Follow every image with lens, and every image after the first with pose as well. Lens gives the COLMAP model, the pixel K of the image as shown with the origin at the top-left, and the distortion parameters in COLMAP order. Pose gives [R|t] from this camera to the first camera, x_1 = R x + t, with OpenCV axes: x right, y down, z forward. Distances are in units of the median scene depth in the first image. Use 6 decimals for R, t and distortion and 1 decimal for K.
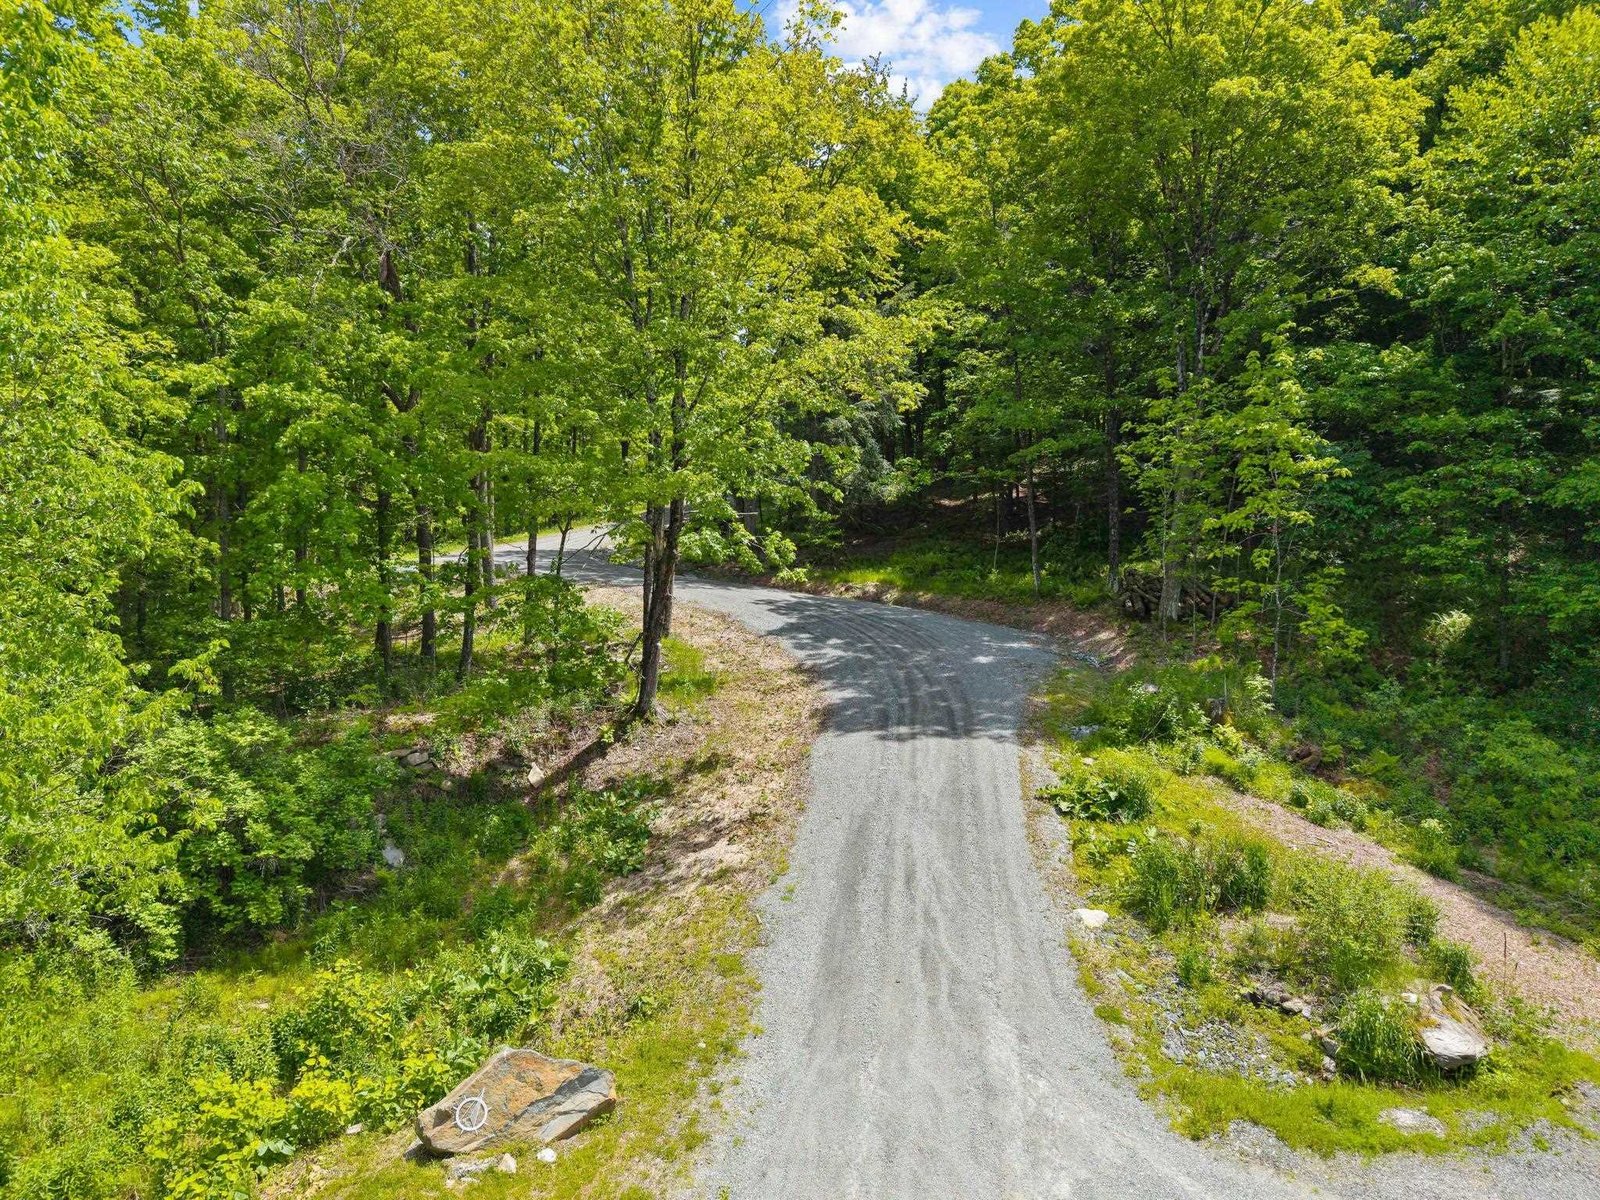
lens RADIAL K [[1055.9, 0, 804.6], [0, 1055.9, 622.4], [0, 0, 1]] dist [0.012587, 0.003891]
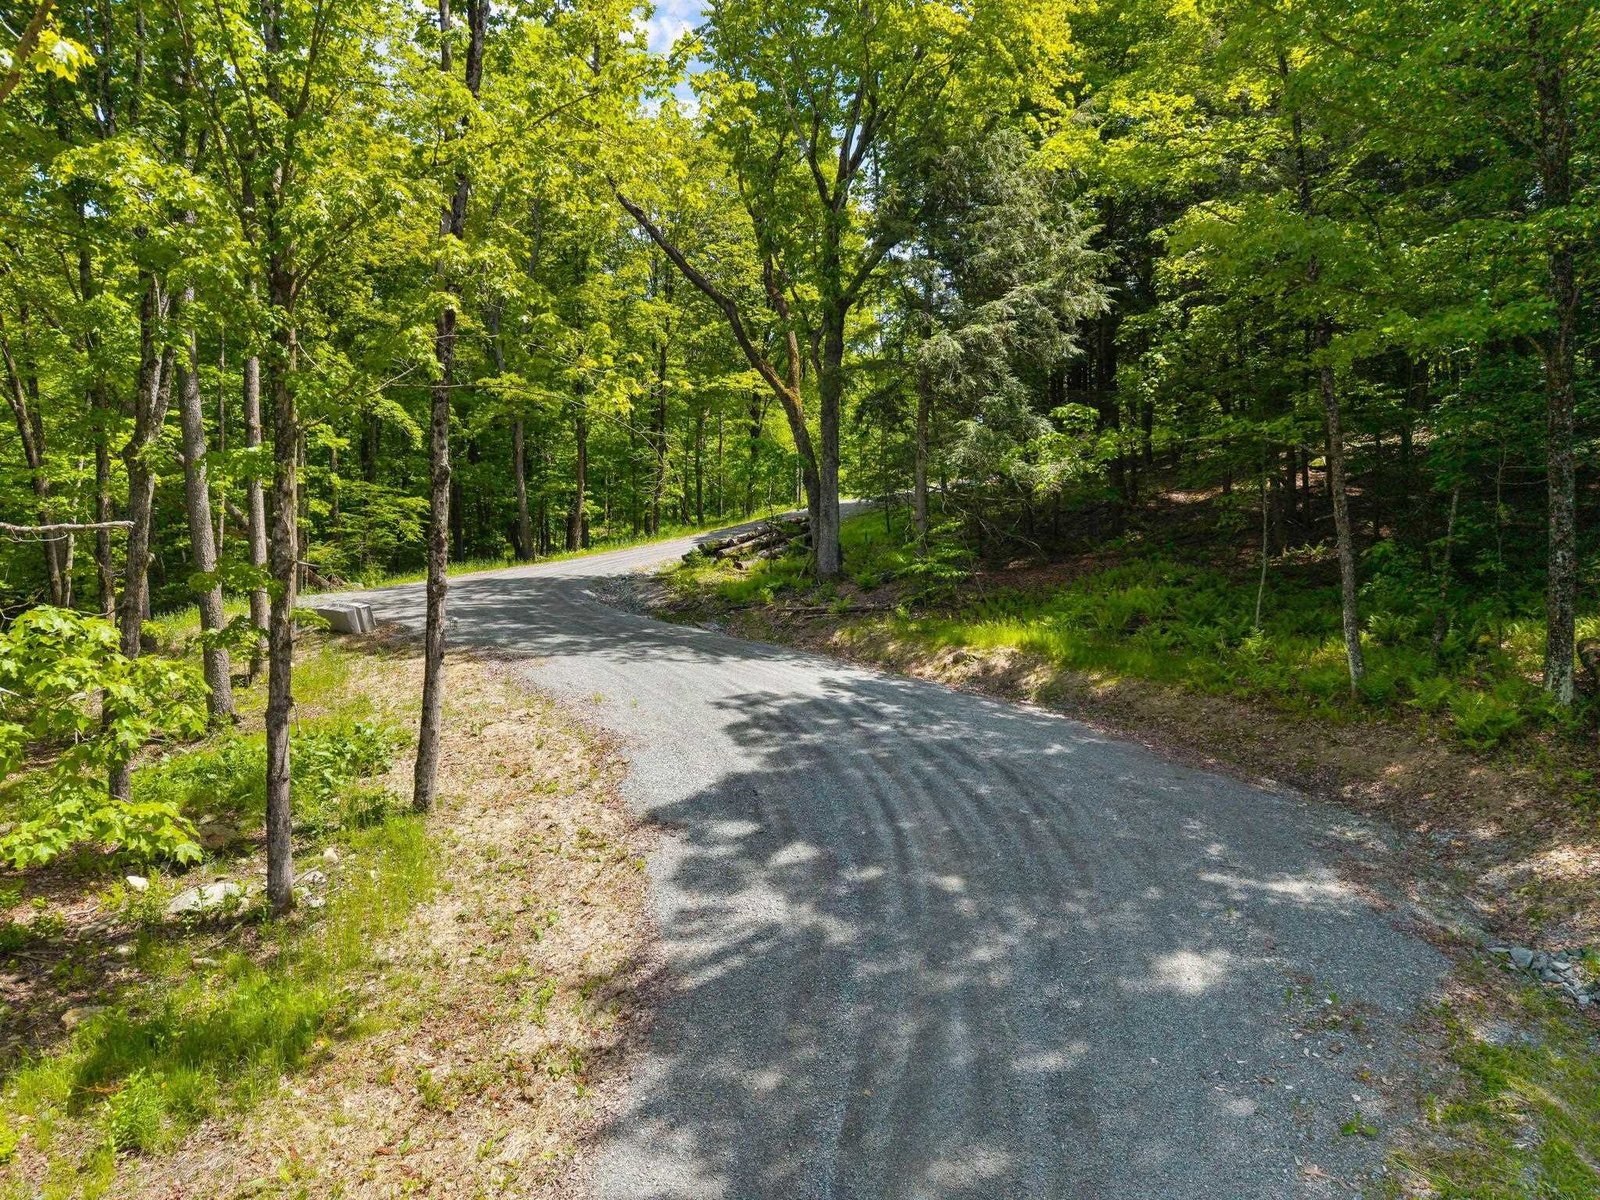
lens RADIAL K [[1002.7, 0, 800.0], [0, 1002.7, 600.0], [0, 0, 1]] dist [-0.038558, 0.000668]
pose [[0.964131, 0.011423, -0.265182, 0.097848], [-0.015503, 0.999791, -0.013298, -0.053950], [0.264975, 0.016932, 0.964107, 0.498664]]
